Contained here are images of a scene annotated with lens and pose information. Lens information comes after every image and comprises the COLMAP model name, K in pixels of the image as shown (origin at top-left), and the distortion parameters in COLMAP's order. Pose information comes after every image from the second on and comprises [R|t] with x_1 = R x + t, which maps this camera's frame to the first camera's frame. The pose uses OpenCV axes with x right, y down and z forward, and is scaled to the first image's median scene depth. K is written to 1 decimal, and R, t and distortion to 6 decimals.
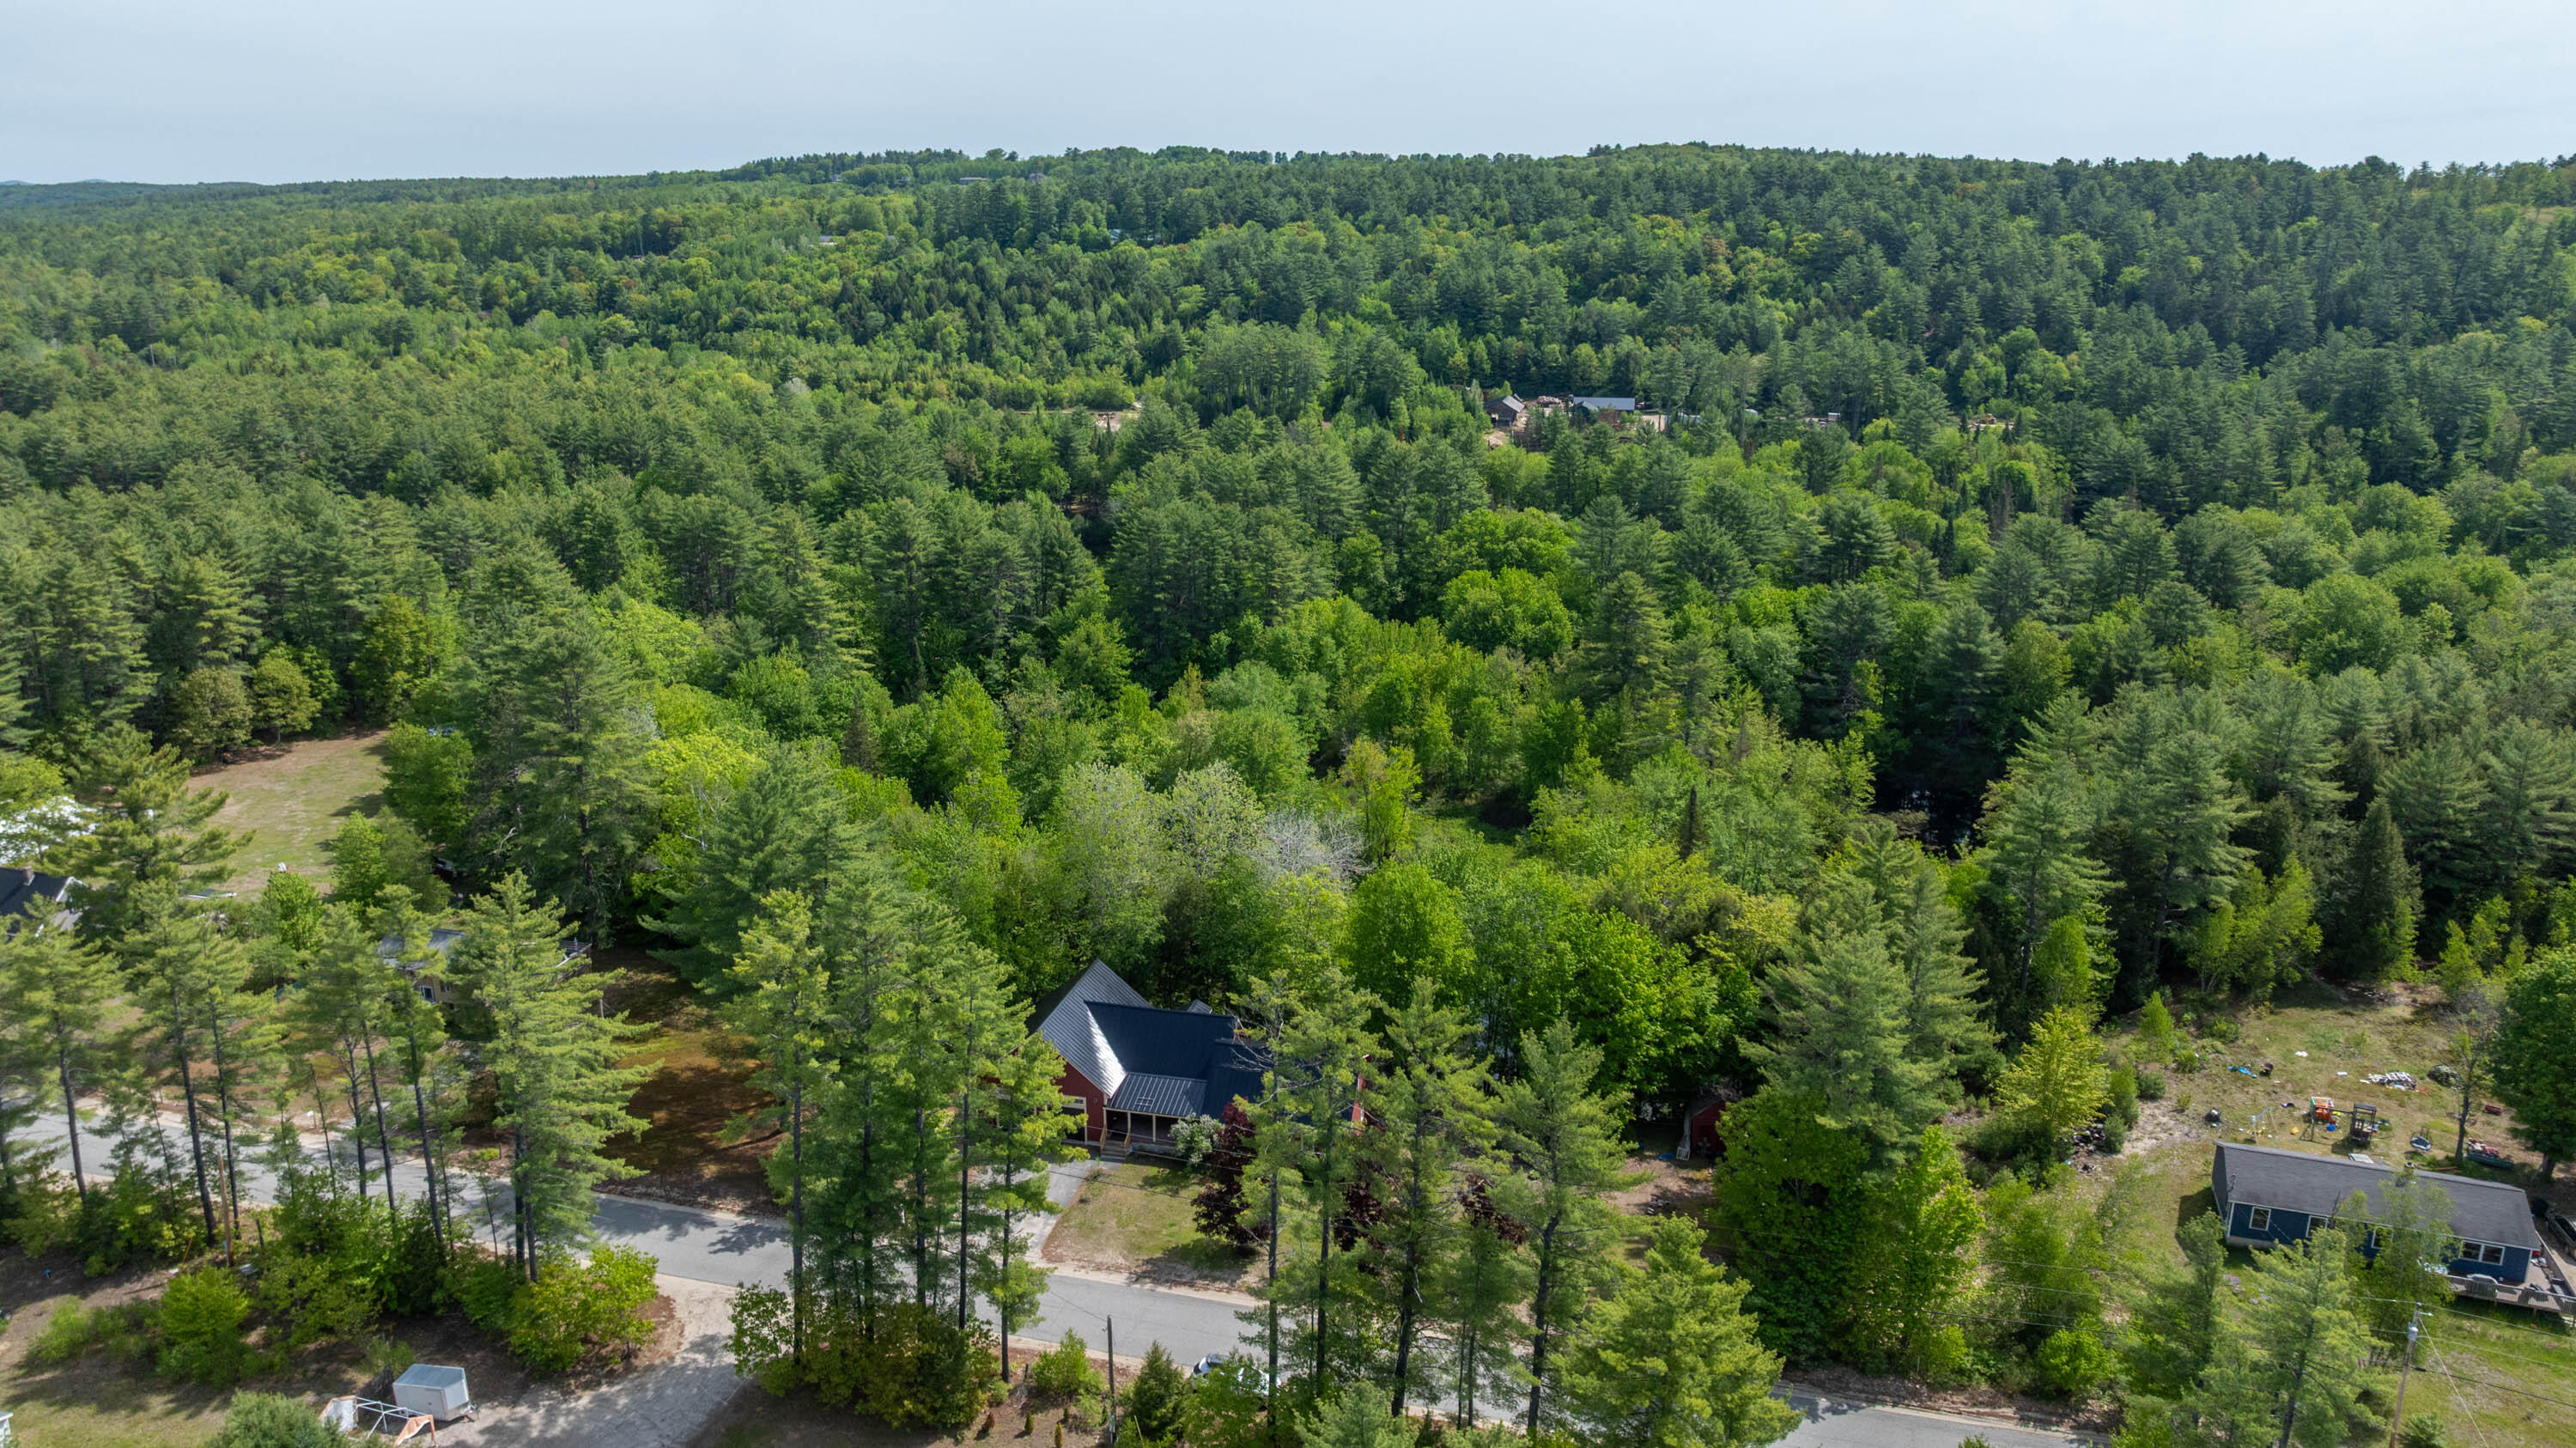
lens RADIAL K [[1821.5, 0, 1299.8], [0, 1821.5, 723.2], [0, 0, 1]] dist [-0.035419, 0.029416]
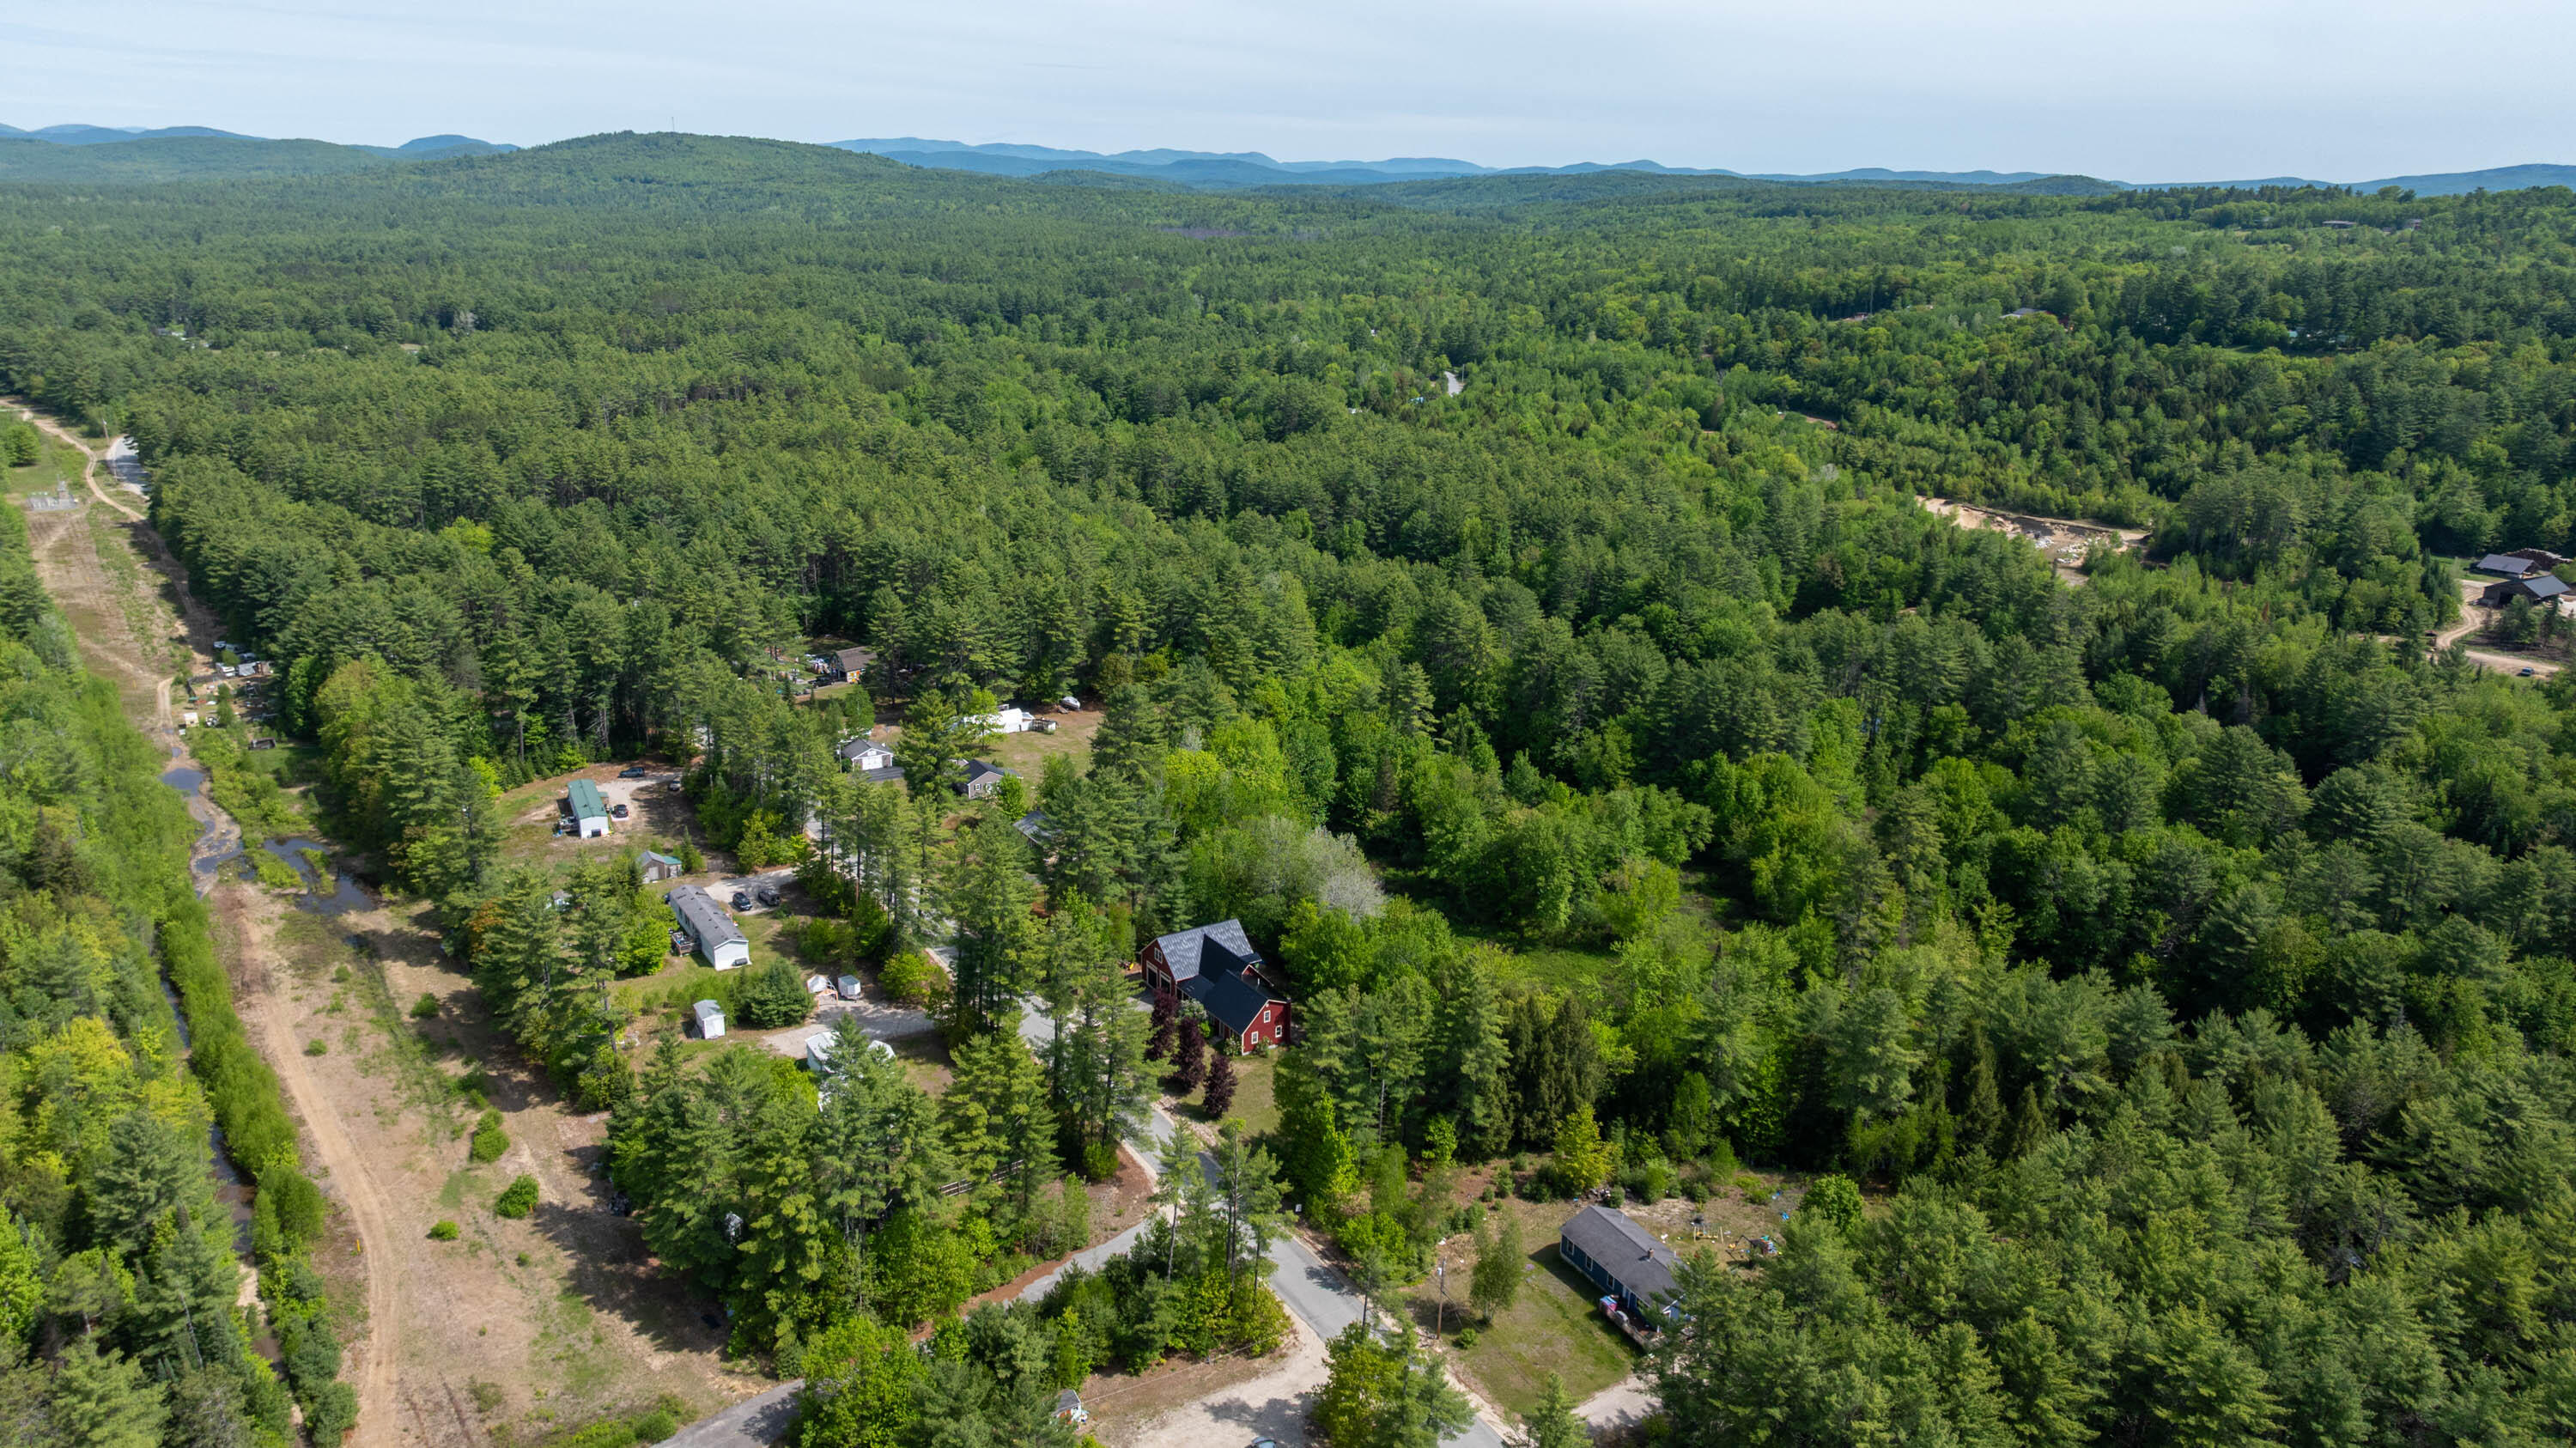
lens RADIAL K [[1821.5, 0, 1291.5], [0, 1821.5, 734.0], [0, 0, 1]] dist [-0.035419, 0.029416]
pose [[0.728417, 0.214090, -0.650826, 0.590513], [-0.205179, 0.974492, 0.090920, -0.125756], [0.653690, 0.067308, 0.753763, -0.201861]]
